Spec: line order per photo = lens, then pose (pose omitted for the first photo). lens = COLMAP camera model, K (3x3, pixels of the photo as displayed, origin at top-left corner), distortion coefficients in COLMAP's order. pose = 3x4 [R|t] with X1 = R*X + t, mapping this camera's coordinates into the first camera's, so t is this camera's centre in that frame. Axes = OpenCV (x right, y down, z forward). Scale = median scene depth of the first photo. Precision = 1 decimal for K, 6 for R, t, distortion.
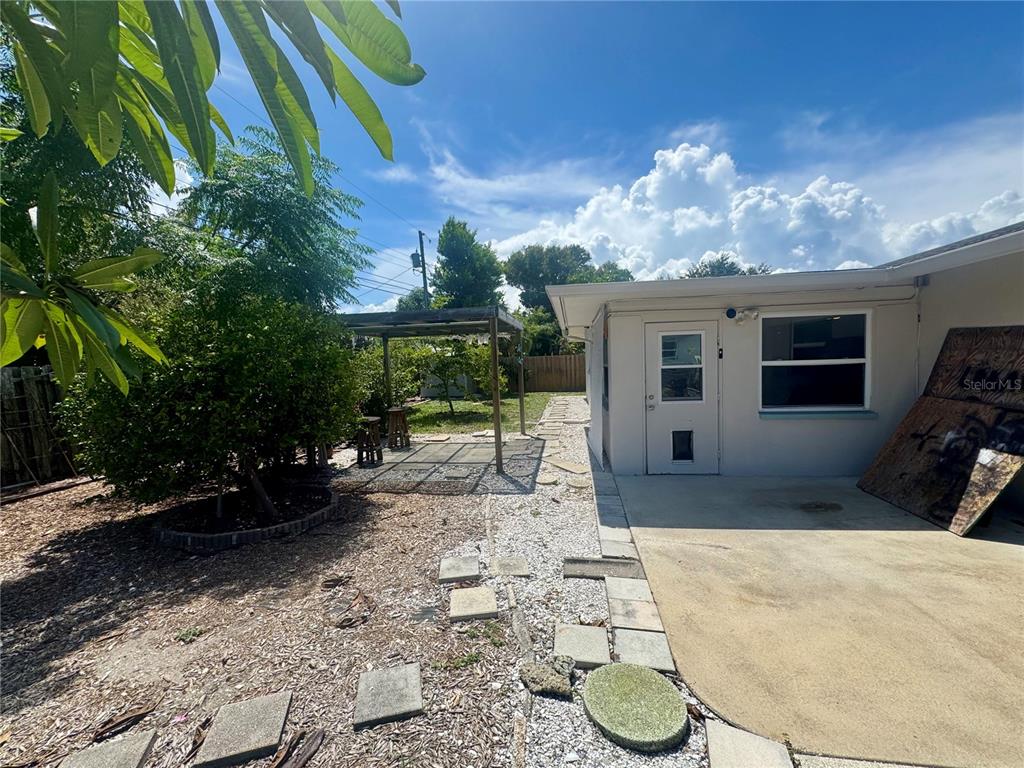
lens RADIAL K [[409.6, 0, 512.1], [0, 409.6, 382.8], [0, 0, 1]] dist [-0.004117, 0.000730]
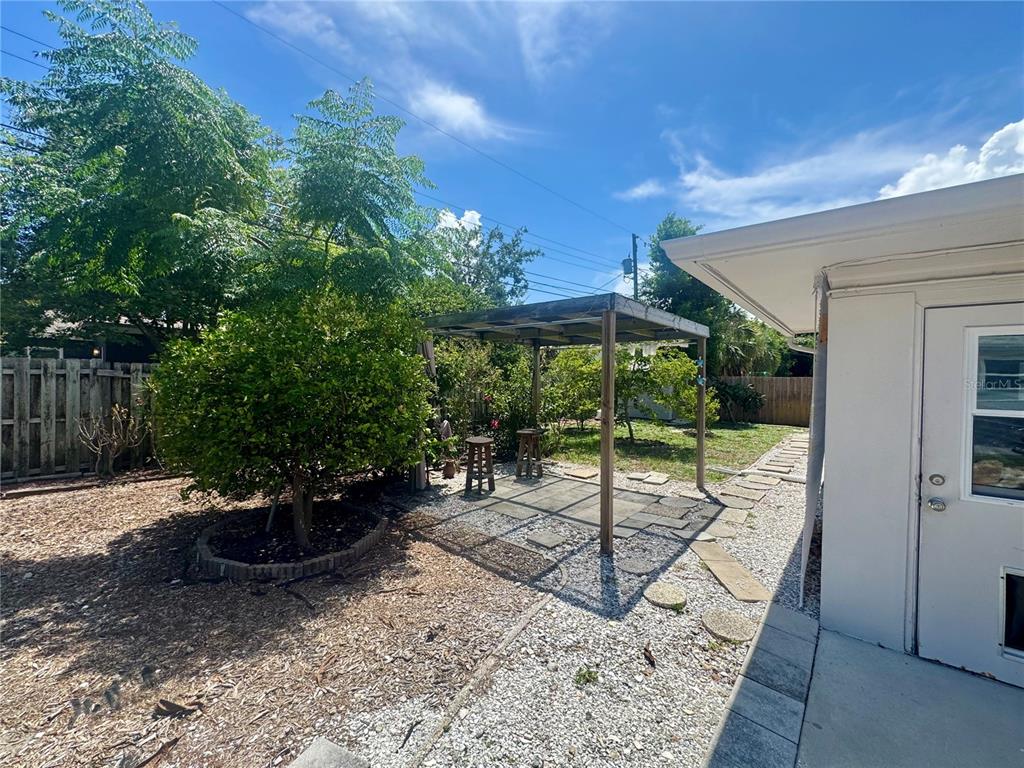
lens RADIAL K [[409.6, 0, 512.1], [0, 409.6, 382.8], [0, 0, 1]] dist [-0.004117, 0.000730]
pose [[0.847132, 0.053995, -0.528633, 0.182903], [-0.072963, 0.997221, -0.015065, -0.026913], [0.526350, 0.051332, 0.848717, 0.398198]]
